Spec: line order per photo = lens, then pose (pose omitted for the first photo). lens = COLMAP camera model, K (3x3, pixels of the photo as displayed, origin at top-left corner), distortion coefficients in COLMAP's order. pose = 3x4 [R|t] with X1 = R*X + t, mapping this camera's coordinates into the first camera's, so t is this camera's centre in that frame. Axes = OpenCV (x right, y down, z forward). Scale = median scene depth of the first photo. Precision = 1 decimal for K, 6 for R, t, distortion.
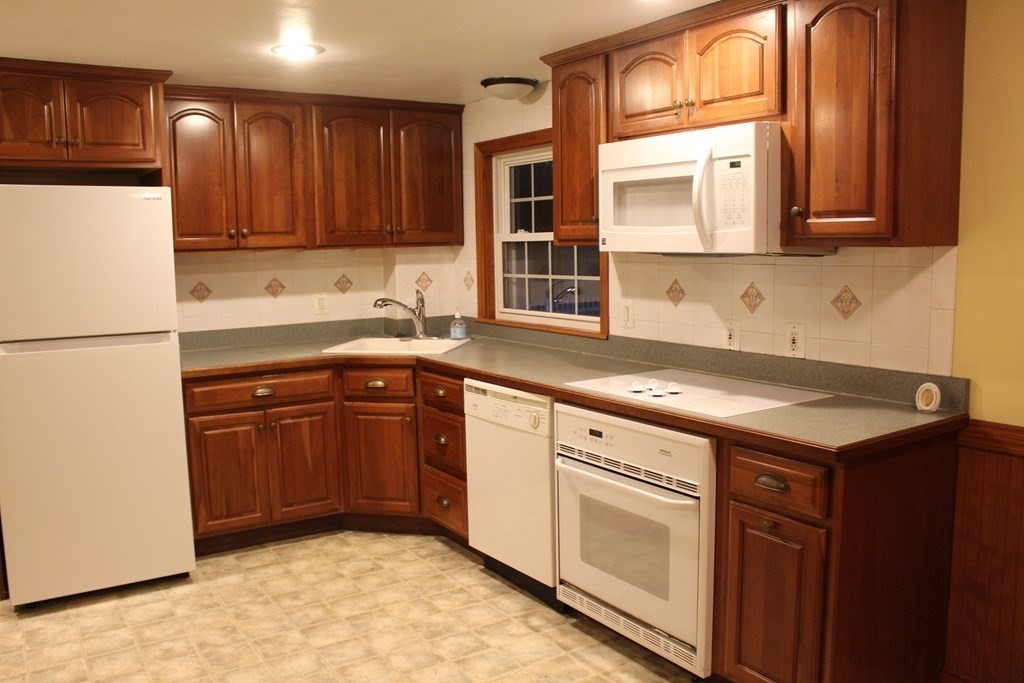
lens RADIAL K [[843.9, 0, 512.0], [0, 843.9, 341.5], [0, 0, 1]] dist [-0.157205, 0.110636]
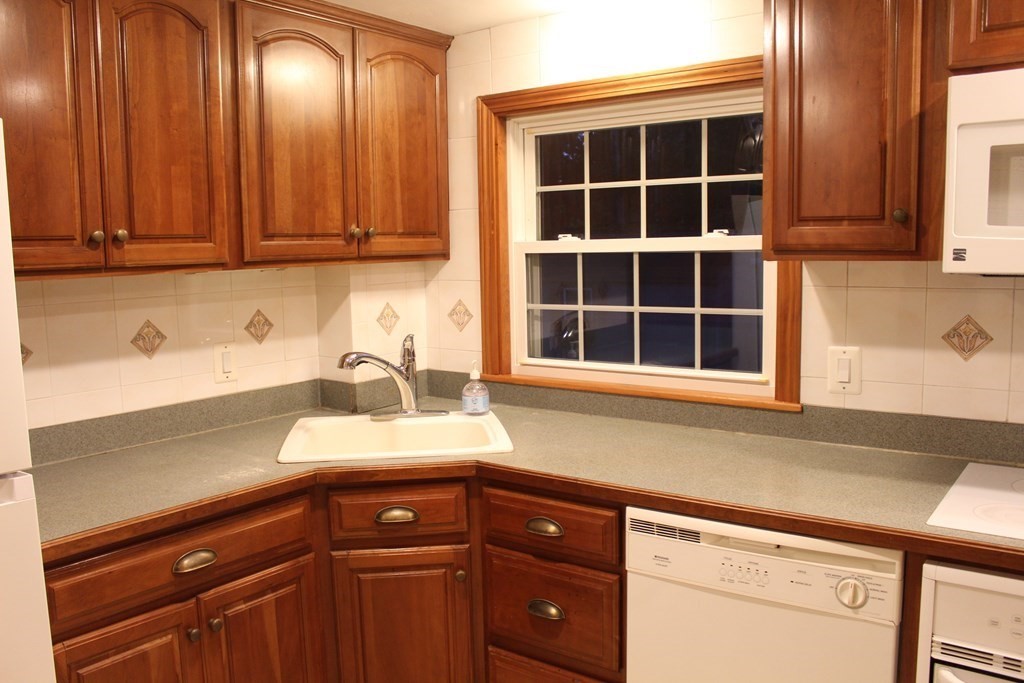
lens RADIAL K [[843.9, 0, 512.0], [0, 843.9, 341.5], [0, 0, 1]] dist [-0.157205, 0.110636]
pose [[0.942871, -0.037539, 0.331036, -0.262290], [0.042247, 0.999082, -0.007036, -0.054139], [-0.330468, 0.020619, 0.943592, 0.456122]]
